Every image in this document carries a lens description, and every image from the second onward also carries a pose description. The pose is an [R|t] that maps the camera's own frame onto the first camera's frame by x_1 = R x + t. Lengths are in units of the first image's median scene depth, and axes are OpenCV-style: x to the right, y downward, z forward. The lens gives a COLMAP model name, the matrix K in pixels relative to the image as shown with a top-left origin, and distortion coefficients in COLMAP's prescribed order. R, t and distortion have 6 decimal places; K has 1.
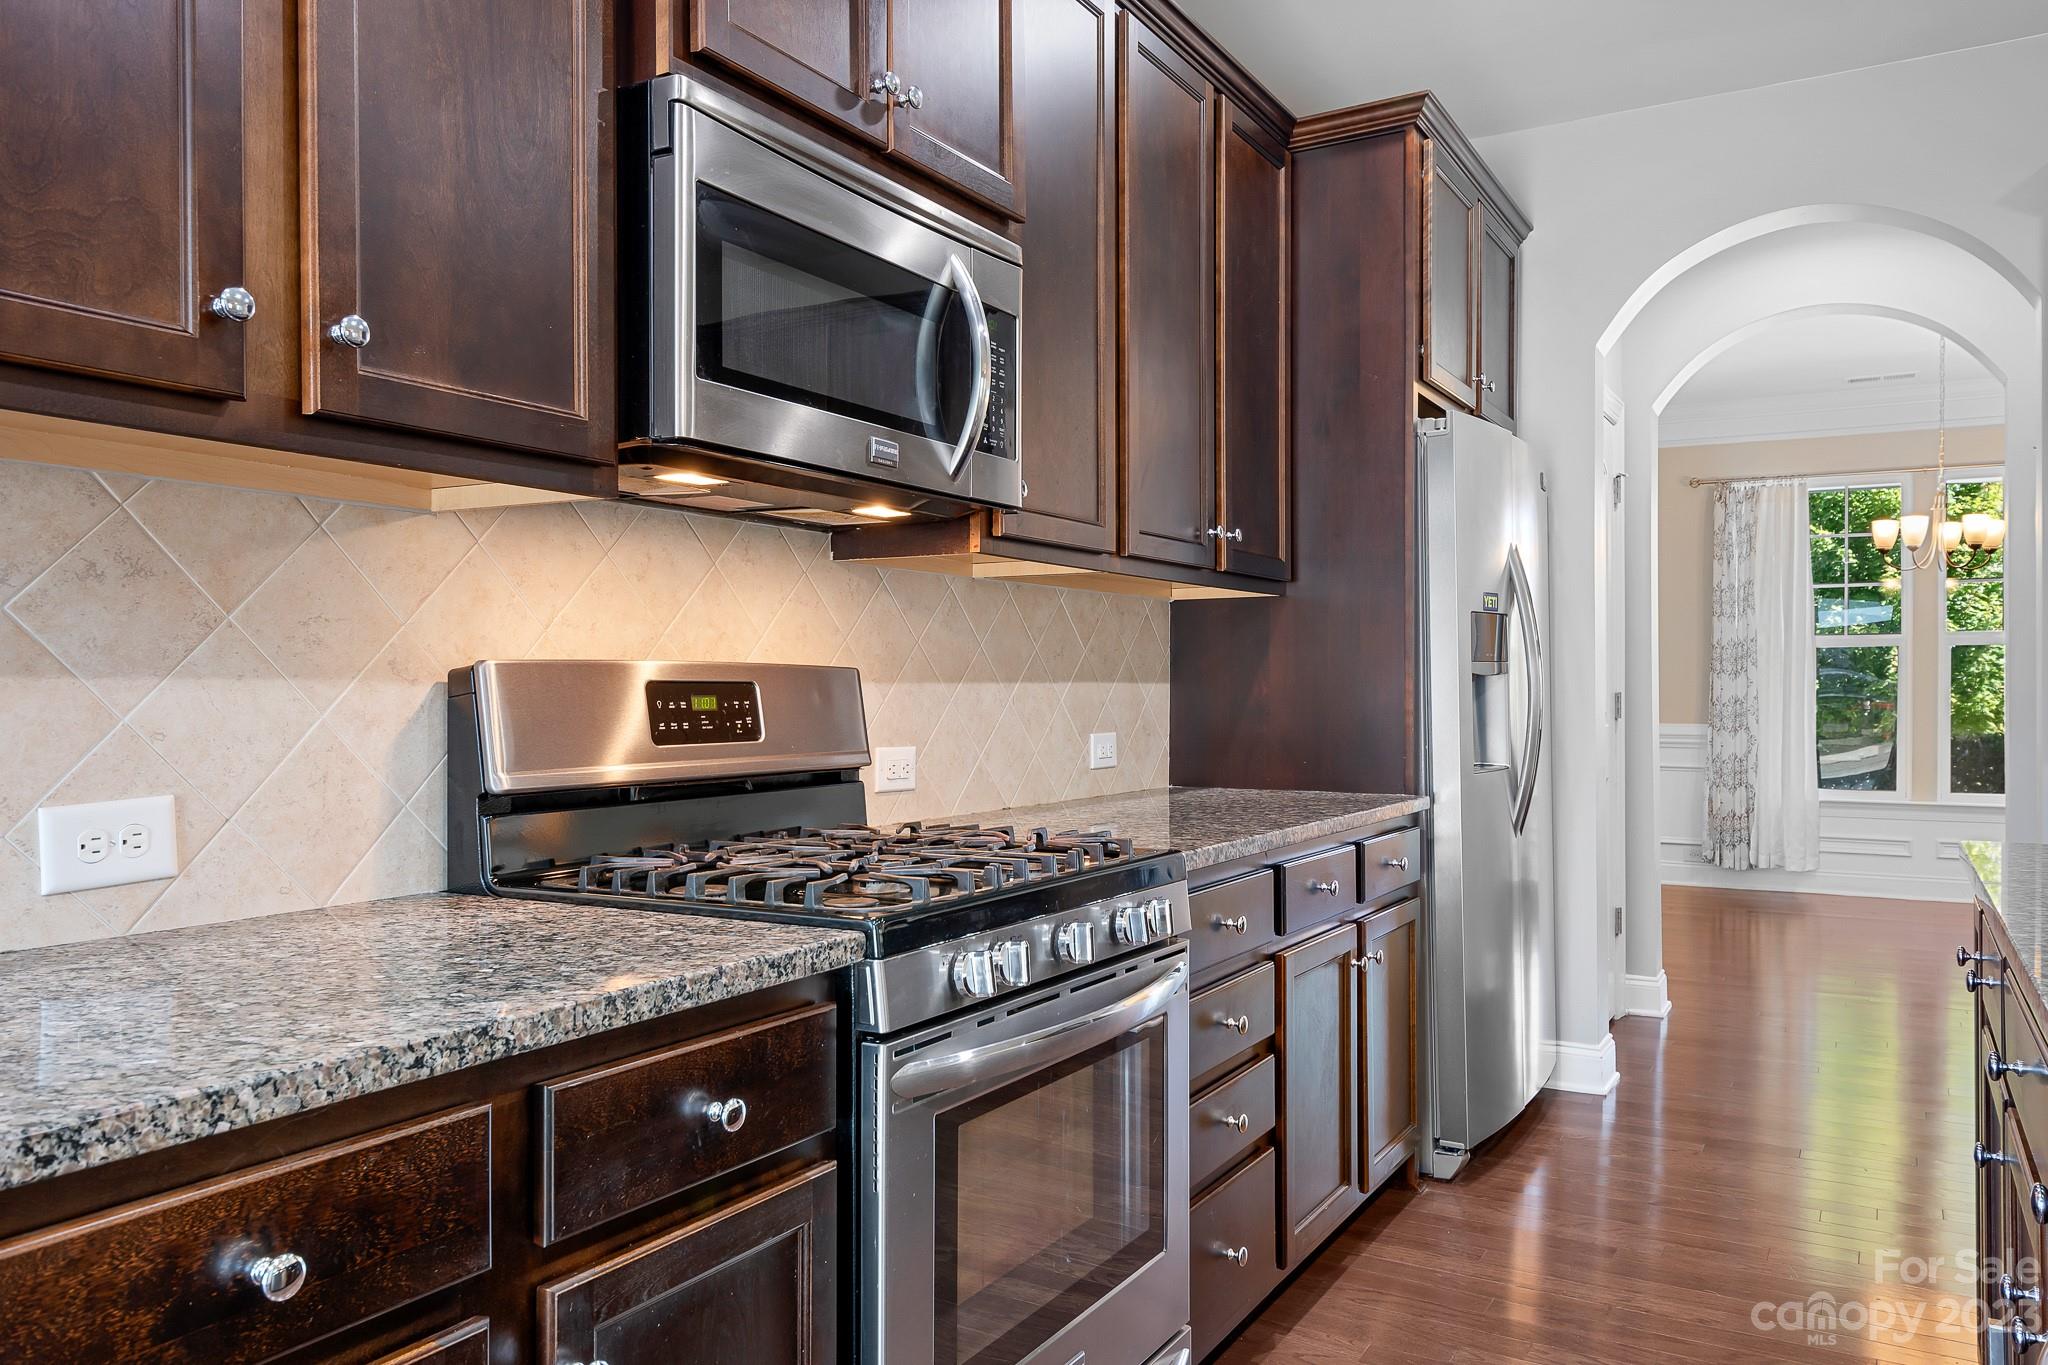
lens RADIAL K [[1478.0, 0, 1023.6], [0, 1478.0, 682.1], [0, 0, 1]] dist [-0.010801, -0.001305]
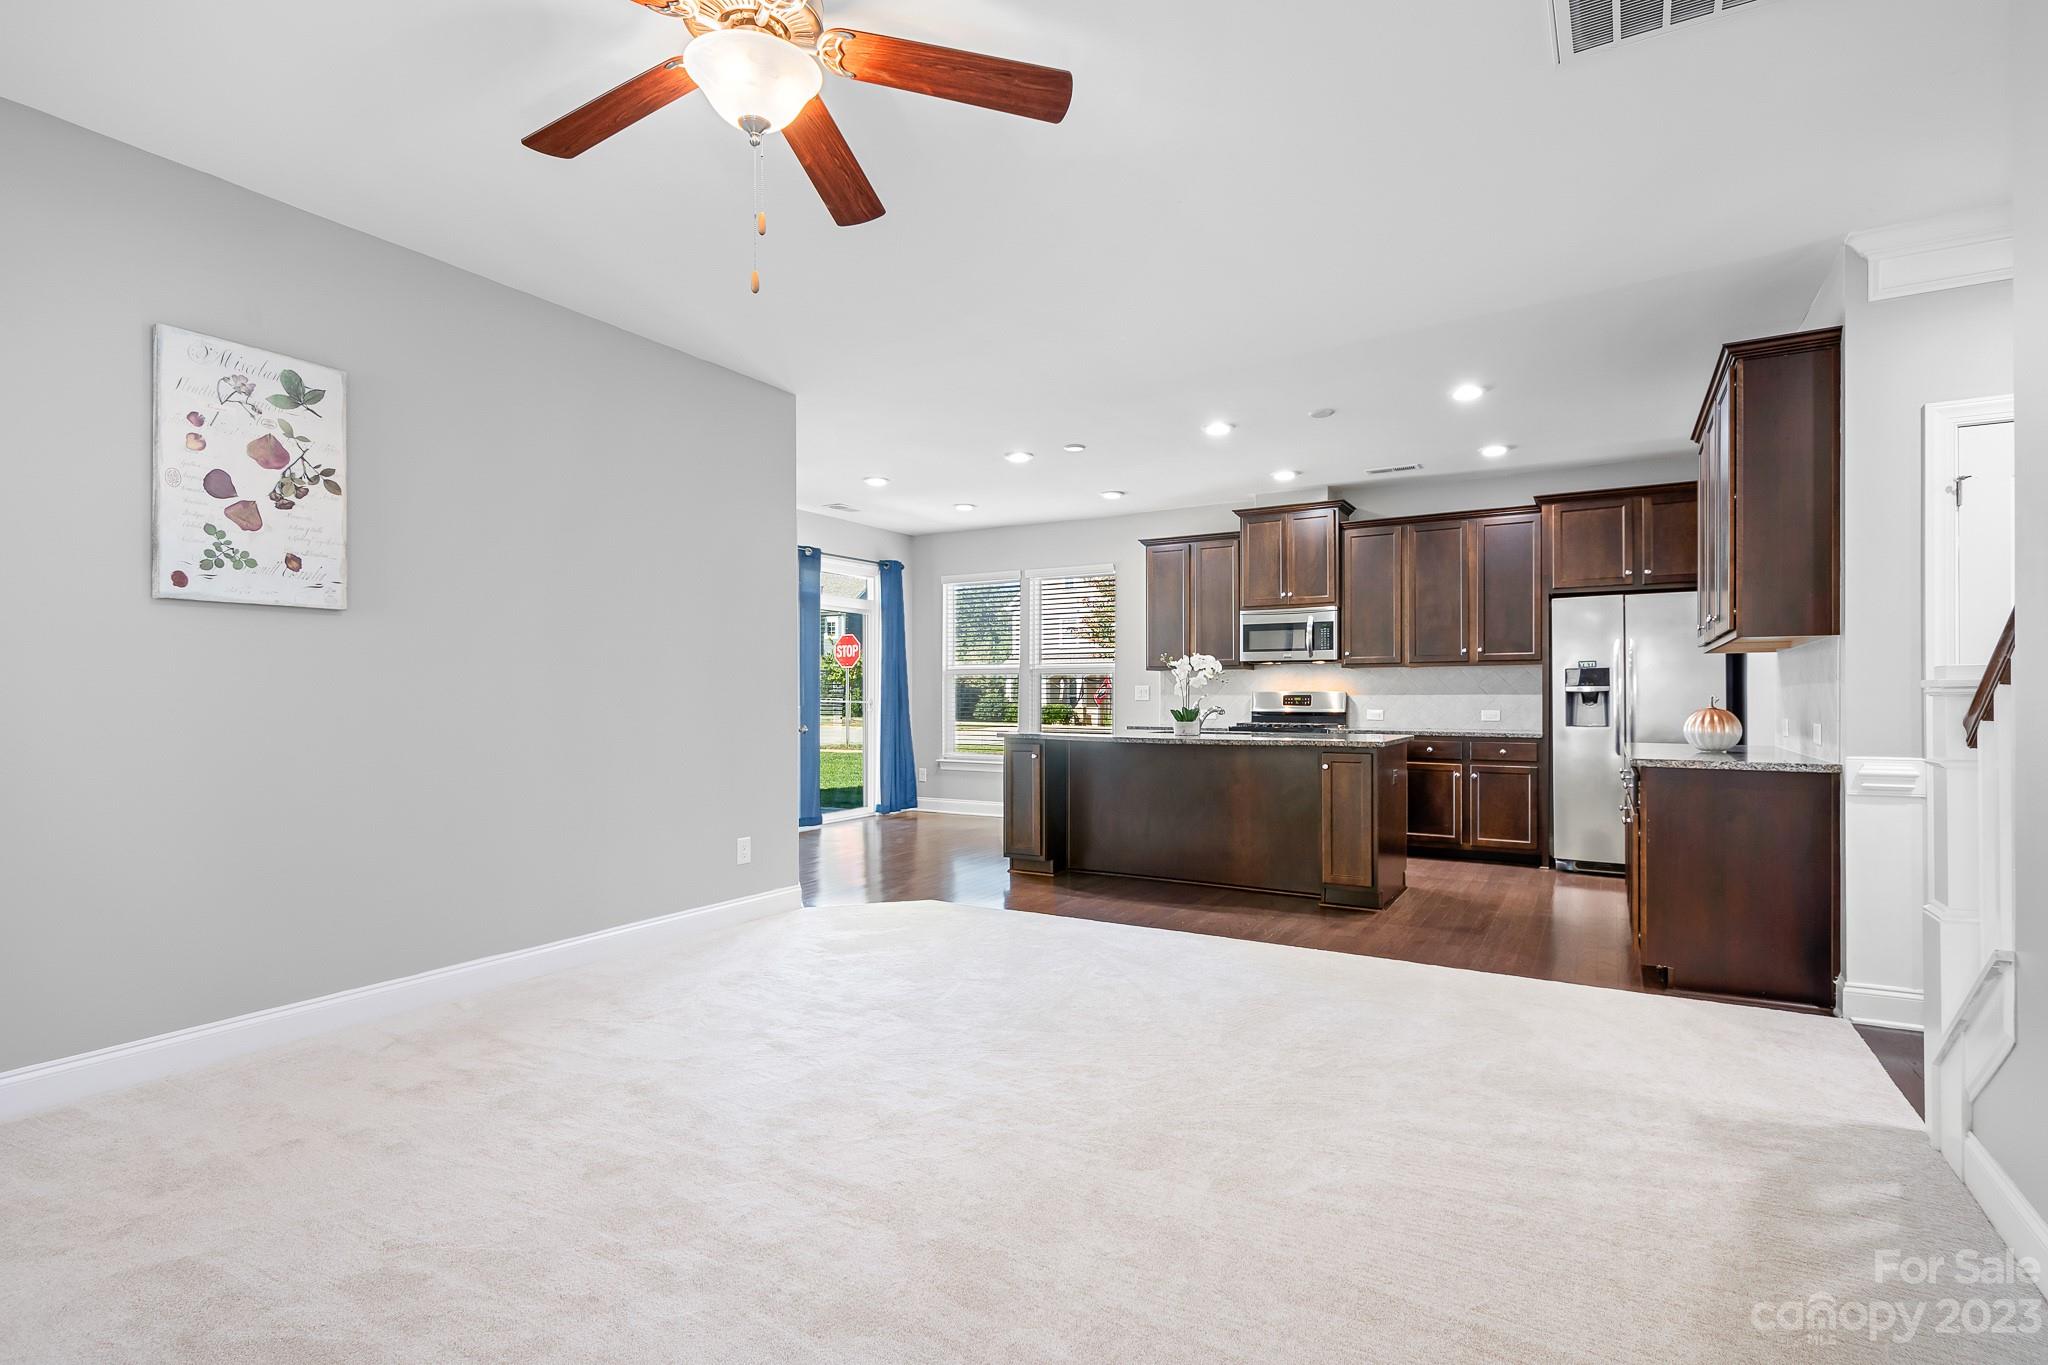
lens RADIAL K [[977.5, 0, 1041.0], [0, 977.5, 699.0], [0, 0, 1]] dist [0.001303, -0.000540]
pose [[-0.014600, 0.001187, -0.999893, 3.617870], [0.000786, 0.999999, 0.001176, 0.009549], [0.999893, -0.000769, -0.014601, 0.081838]]
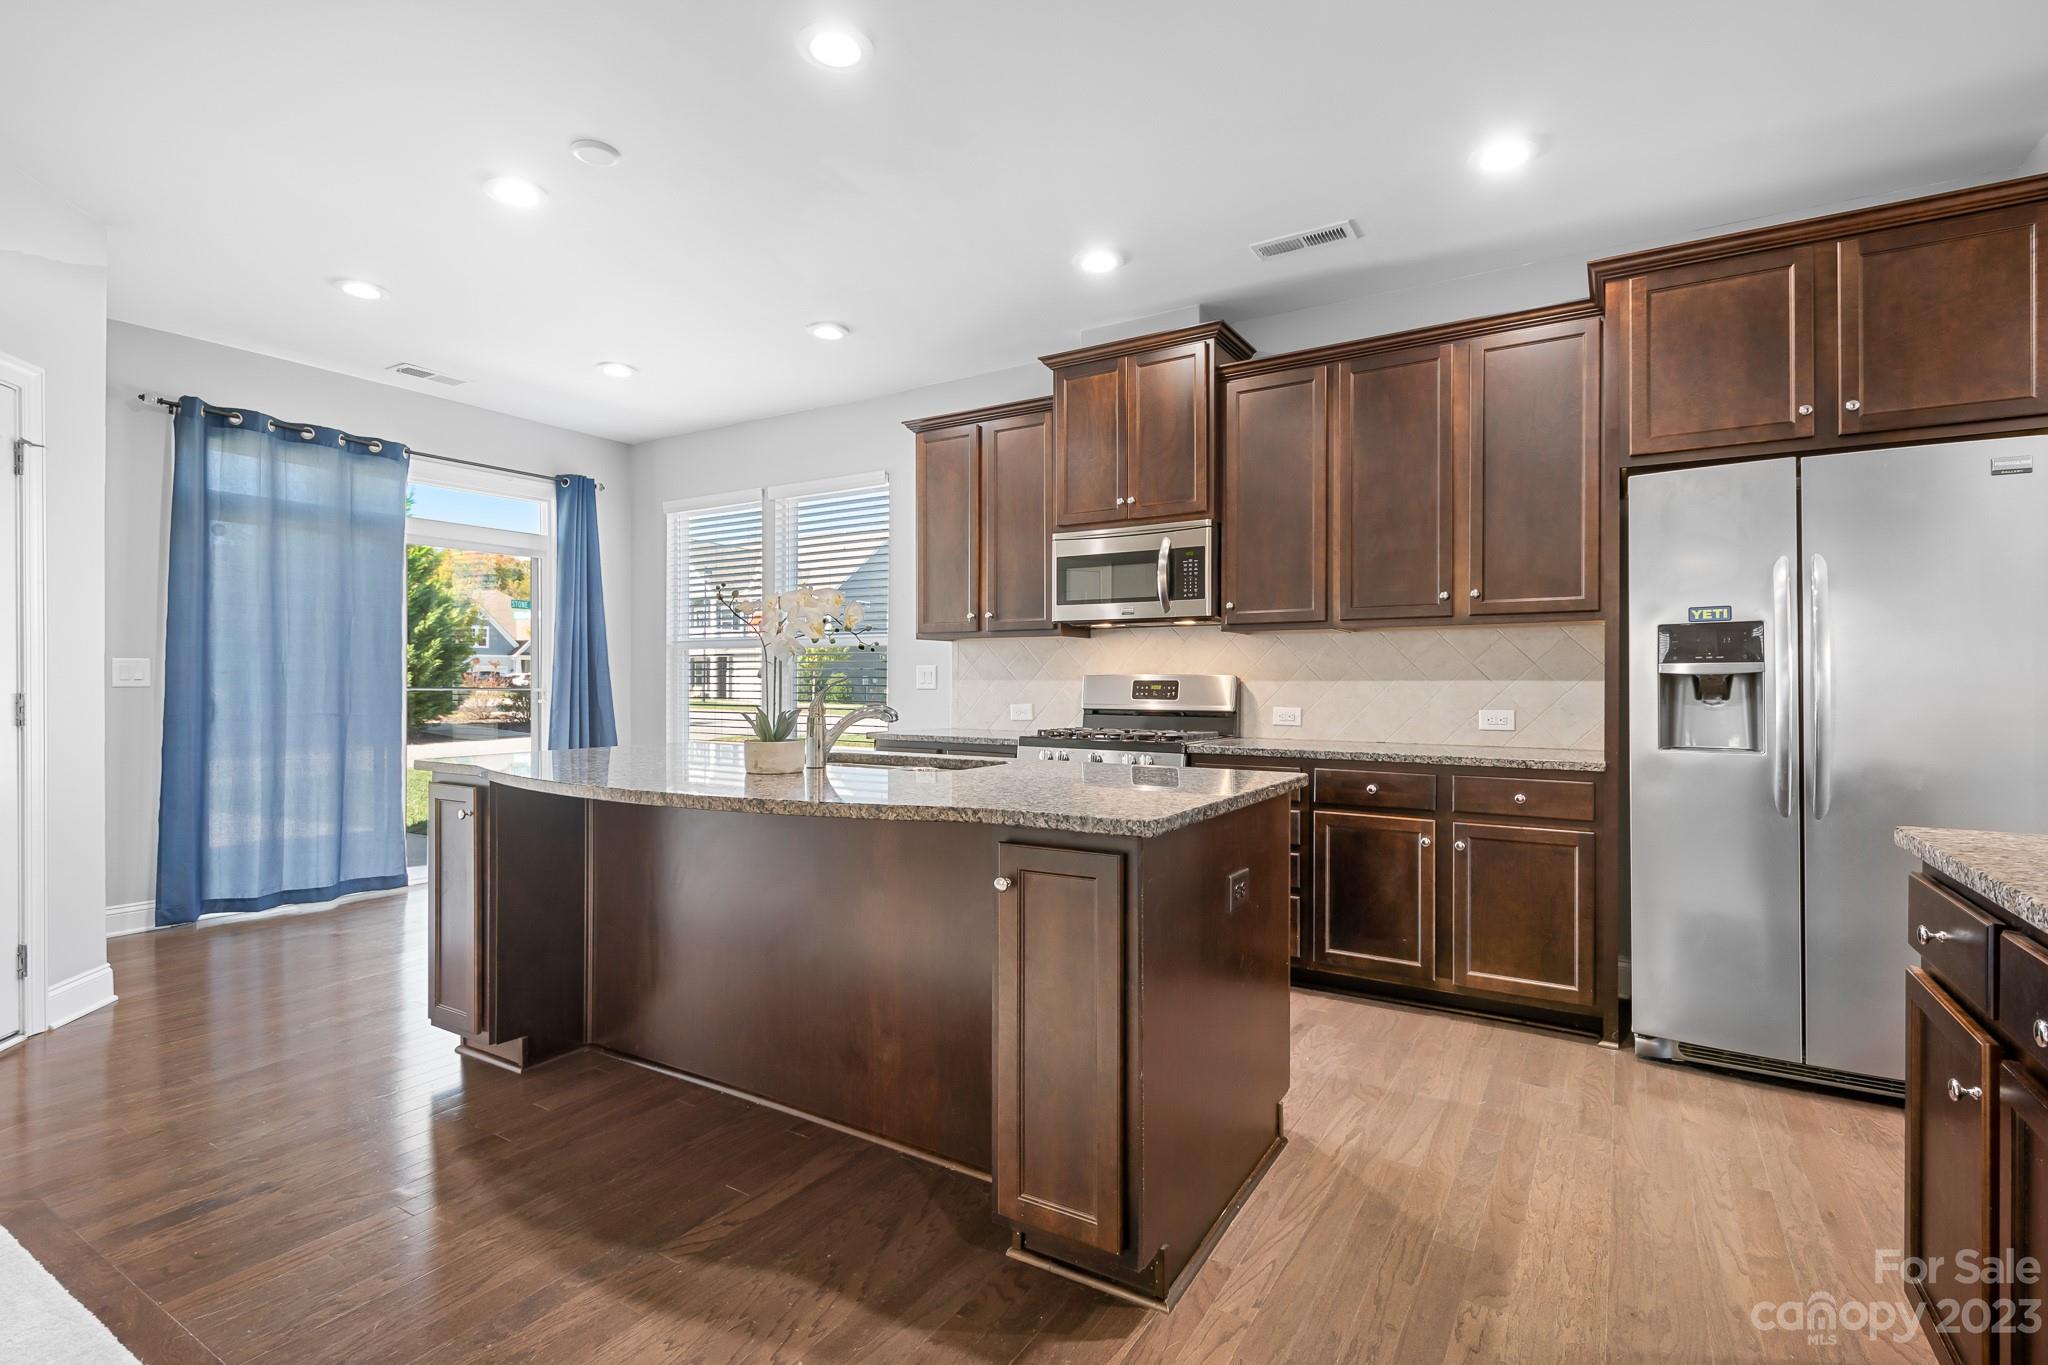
lens RADIAL K [[977.5, 0, 1007.8], [0, 977.5, 688.4], [0, 0, 1]] dist [0.001303, -0.000540]
pose [[-0.054953, 0.004560, -0.998479, 1.999375], [-0.001703, 0.999988, 0.004661, 0.007014], [0.998487, 0.001957, -0.054945, 0.815269]]
